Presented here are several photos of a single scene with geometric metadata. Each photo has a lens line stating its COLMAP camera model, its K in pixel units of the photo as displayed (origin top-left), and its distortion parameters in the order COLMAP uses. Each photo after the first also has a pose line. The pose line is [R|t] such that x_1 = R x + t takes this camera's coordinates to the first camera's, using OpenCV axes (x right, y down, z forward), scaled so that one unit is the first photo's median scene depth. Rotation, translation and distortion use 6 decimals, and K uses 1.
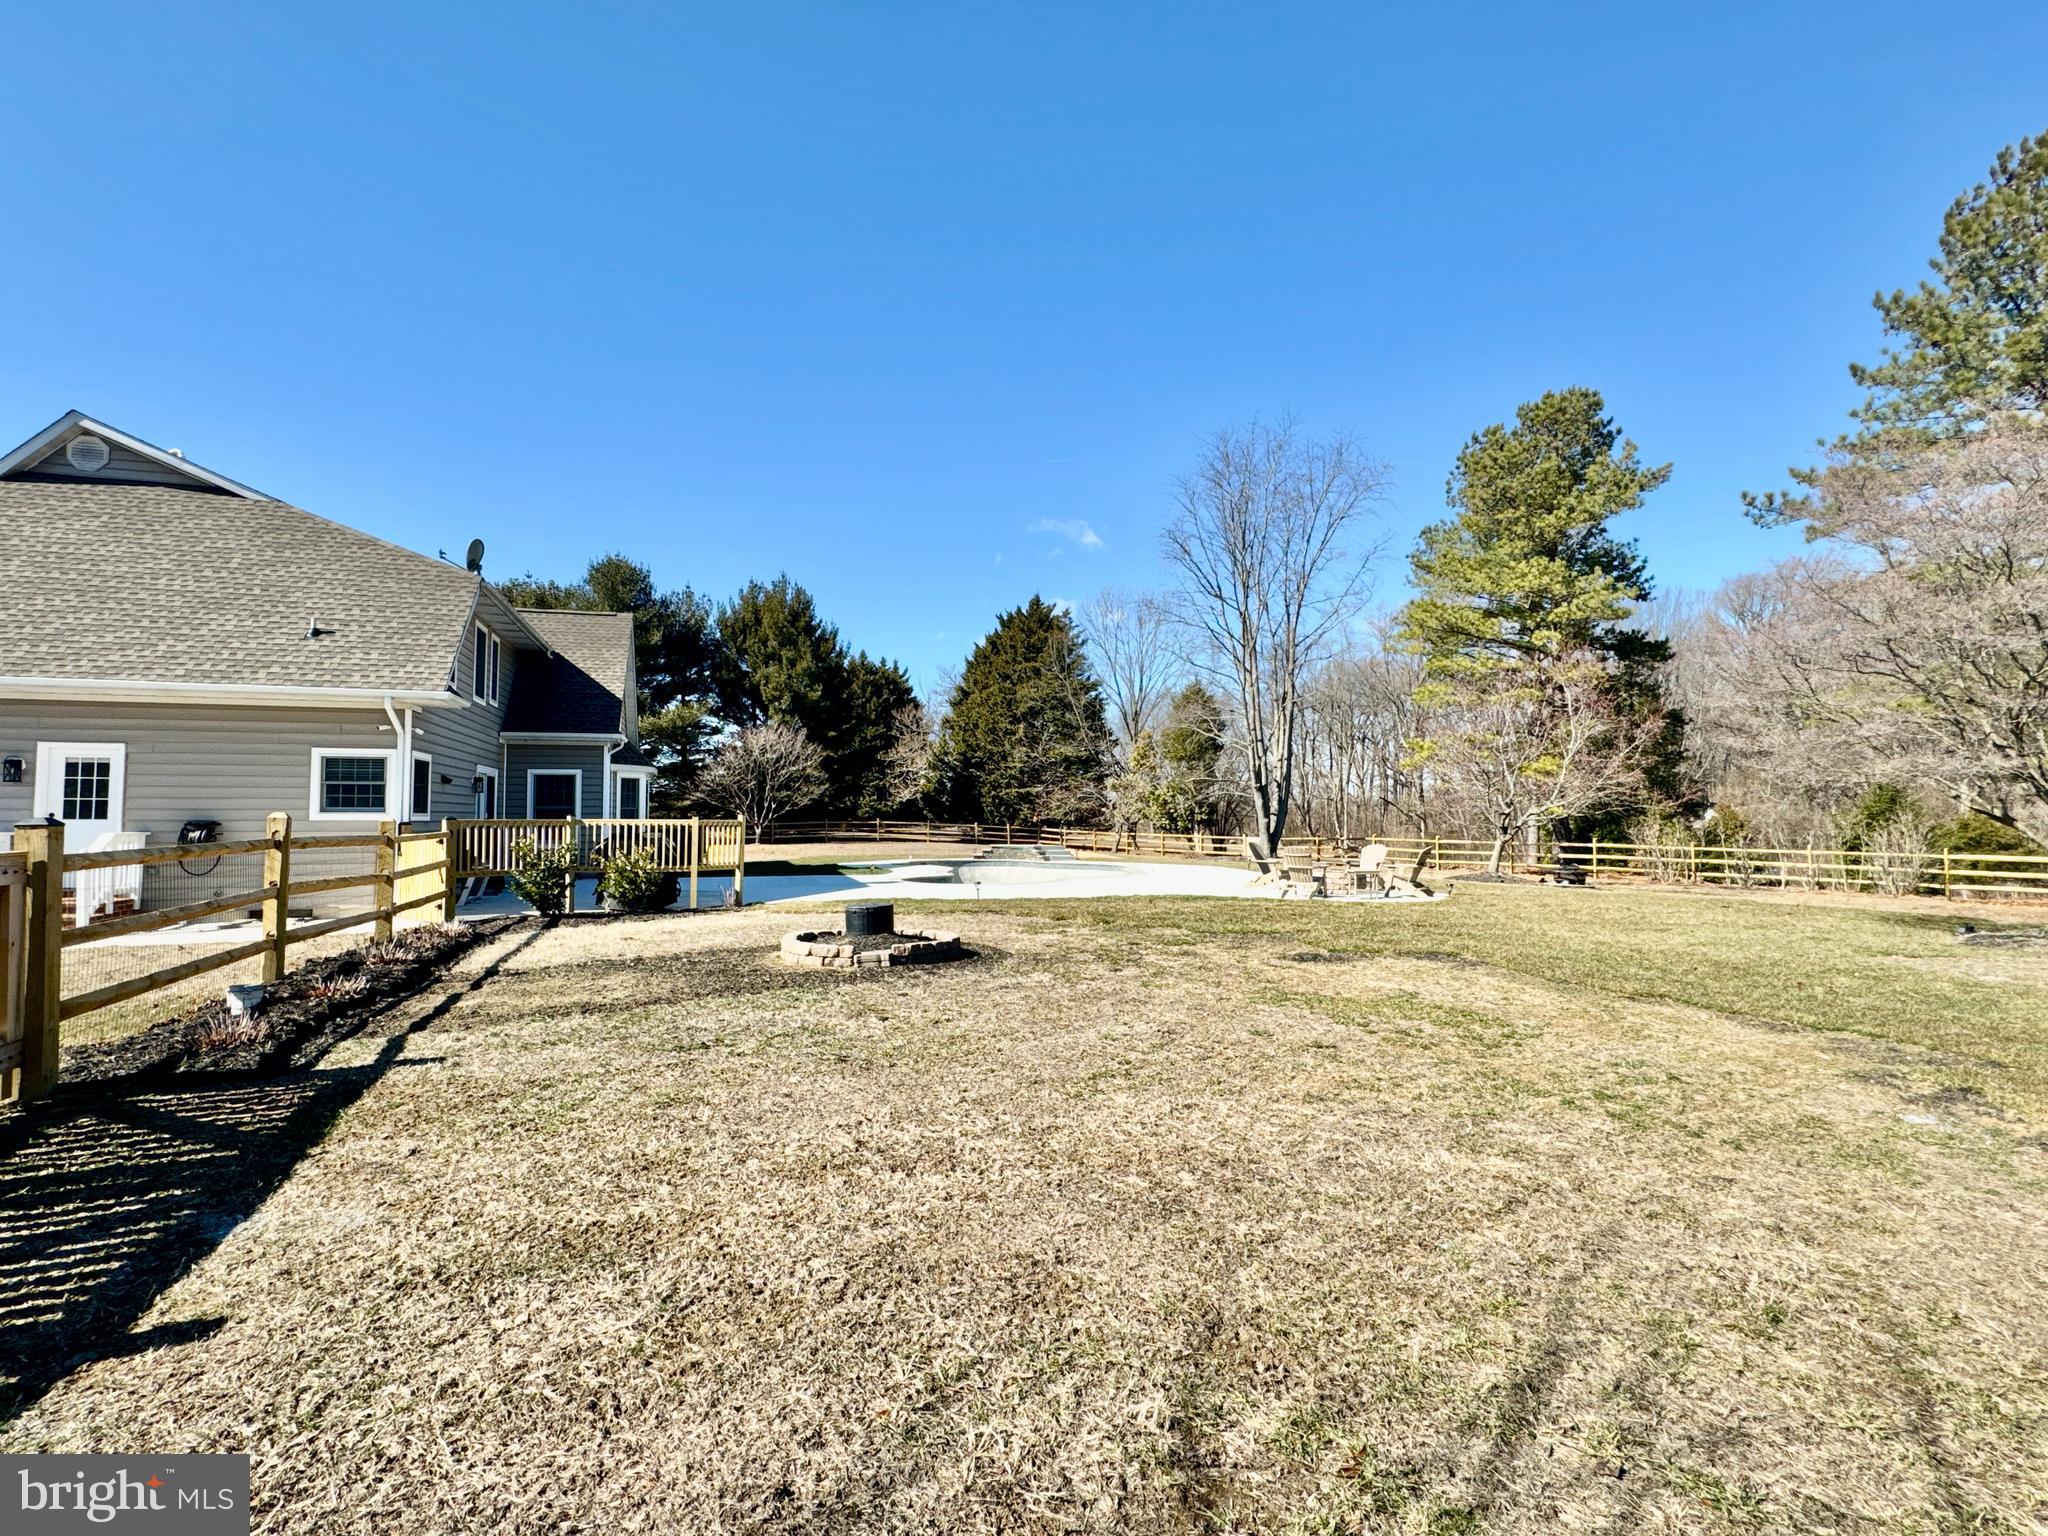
lens RADIAL K [[1029.3, 0, 1021.1], [0, 1029.3, 755.7], [0, 0, 1]] dist [-0.004708, 0.000489]
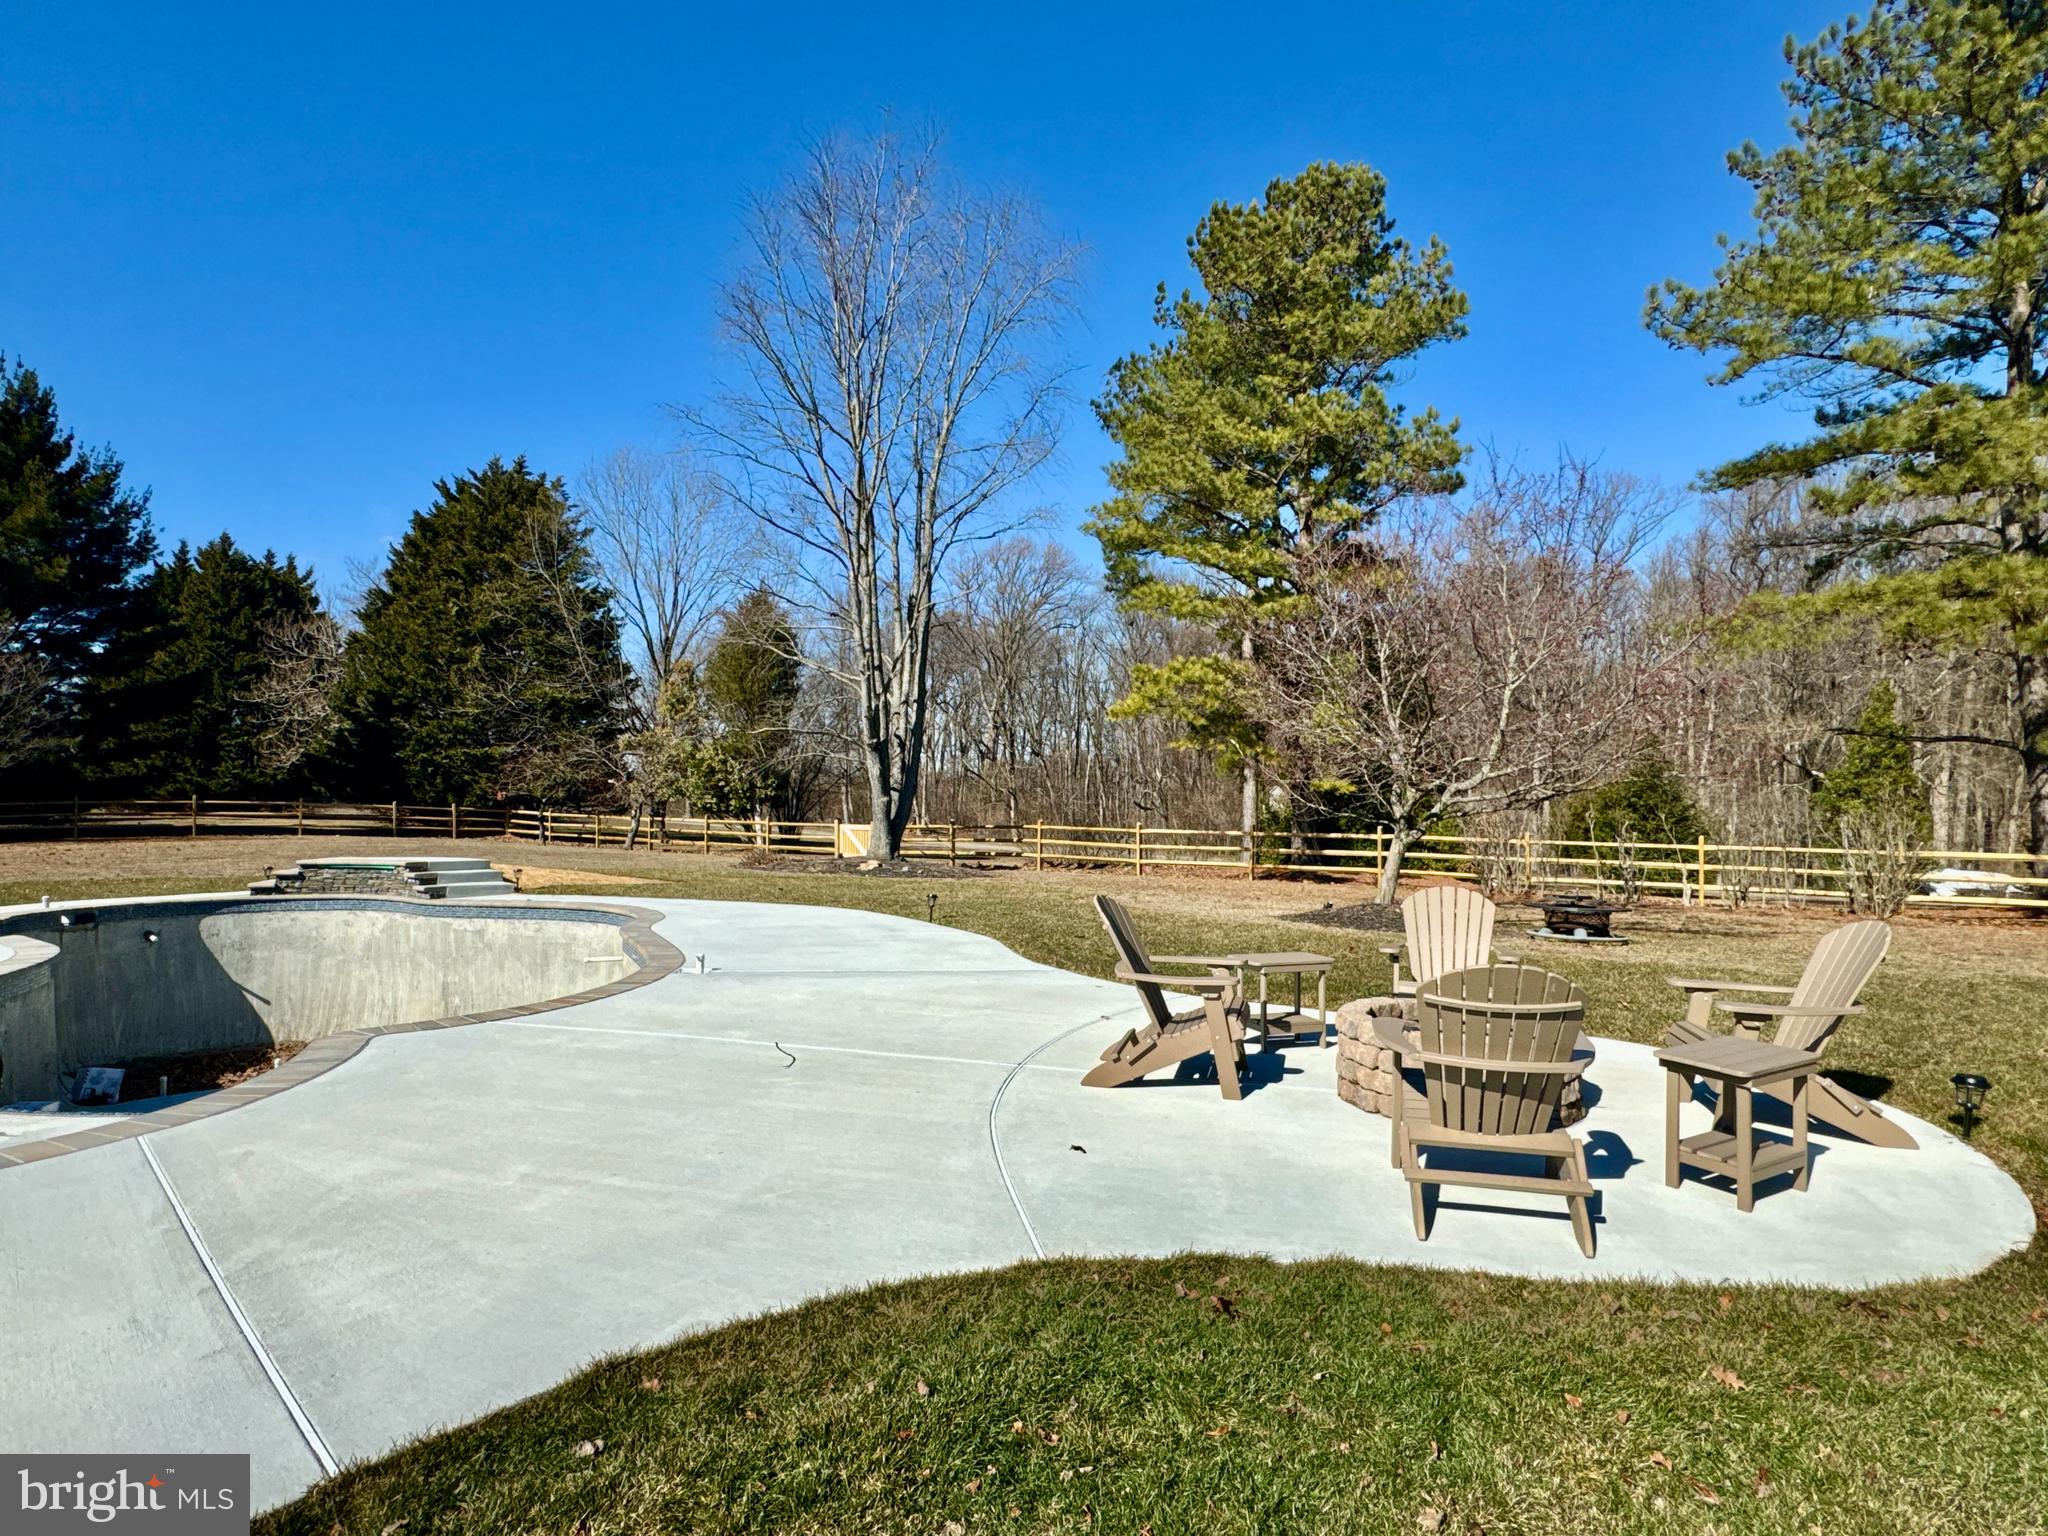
lens RADIAL K [[1110.2, 0, 1021.6], [0, 1110.2, 771.6], [0, 0, 1]] dist [-0.002015, 0.002119]
pose [[0.913477, 0.007966, 0.406812, 0.045236], [-0.024824, 0.999037, 0.036178, 0.021019], [-0.406132, -0.043147, 0.912795, 0.374059]]
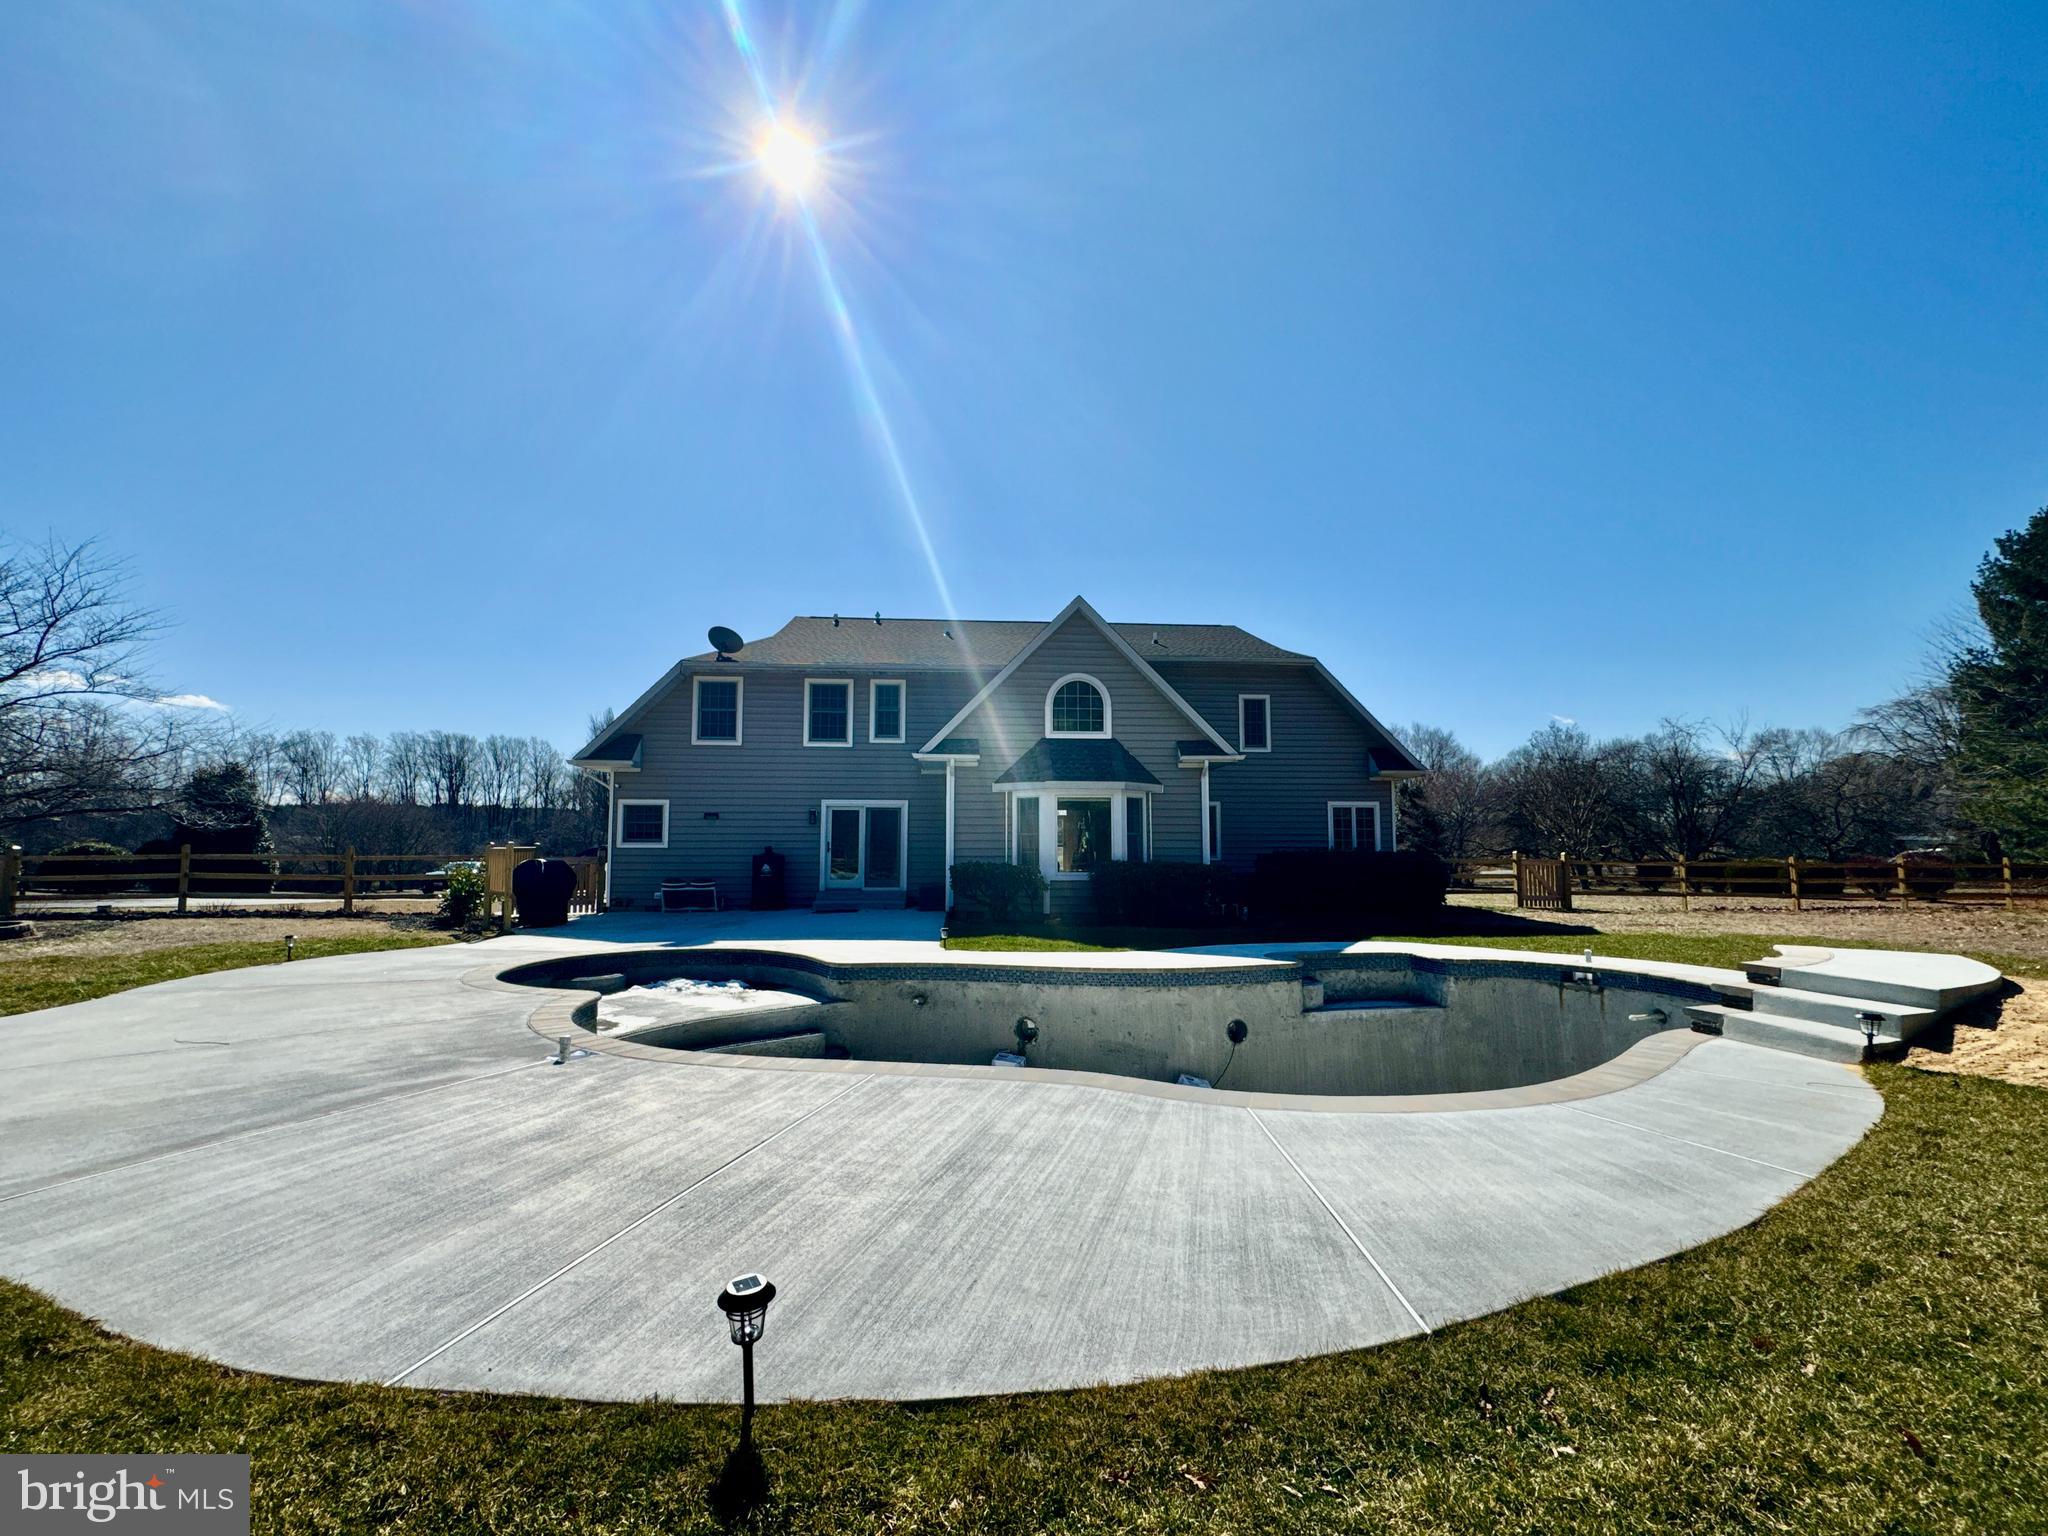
lens RADIAL K [[897.4, 0, 1021.5], [0, 897.4, 770.4], [0, 0, 1]] dist [-0.003532, 0.001770]
pose [[-0.215424, -0.079179, -0.973305, 0.197898], [0.060203, 0.993735, -0.094166, 0.040679], [0.974663, -0.078882, -0.209308, 0.687433]]
